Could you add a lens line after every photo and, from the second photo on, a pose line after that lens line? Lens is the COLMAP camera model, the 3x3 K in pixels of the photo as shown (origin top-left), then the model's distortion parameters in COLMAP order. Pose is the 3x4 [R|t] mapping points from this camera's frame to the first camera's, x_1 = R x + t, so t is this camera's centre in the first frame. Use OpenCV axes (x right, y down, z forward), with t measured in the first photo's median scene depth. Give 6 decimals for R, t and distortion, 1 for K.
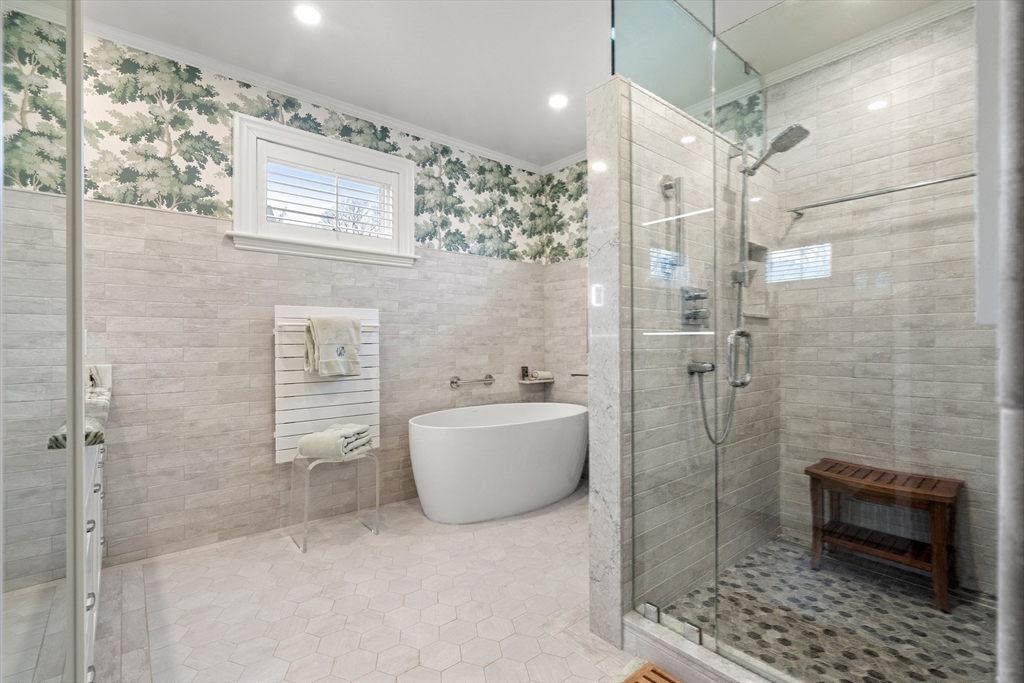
lens RADIAL K [[473.8, 0, 513.4], [0, 473.8, 341.7], [0, 0, 1]] dist [-0.004373, 0.002952]
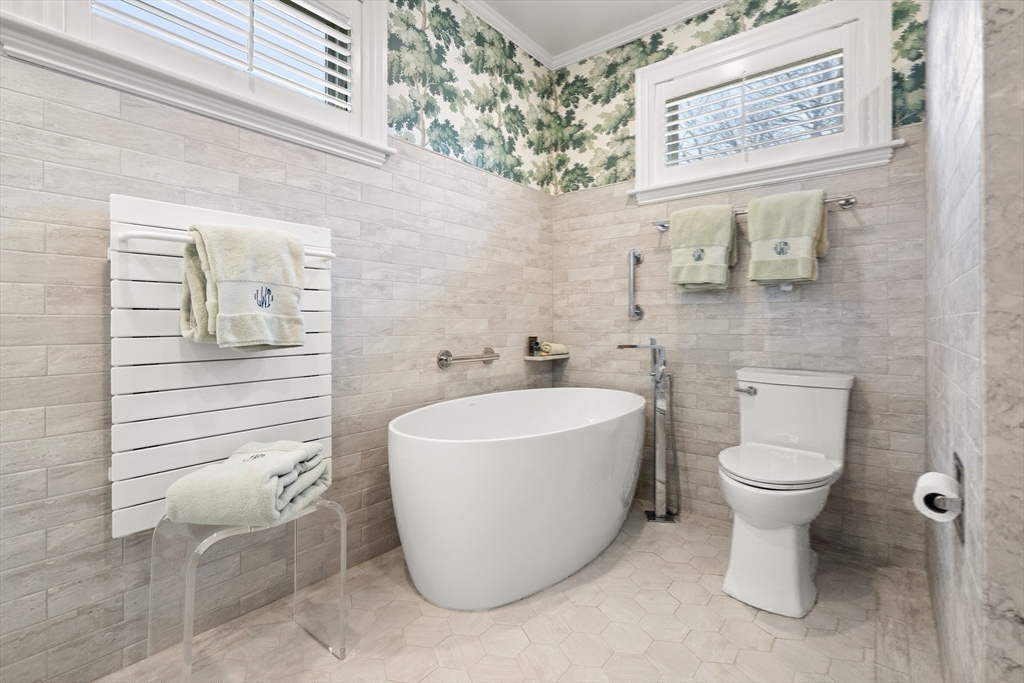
lens RADIAL K [[473.8, 0, 510.7], [0, 473.8, 322.9], [0, 0, 1]] dist [-0.004373, 0.002952]
pose [[0.979871, 0.001509, 0.199625, -0.180911], [-0.001556, 0.999999, 0.000078, 0.039902], [-0.199625, -0.000387, 0.979872, 0.398051]]
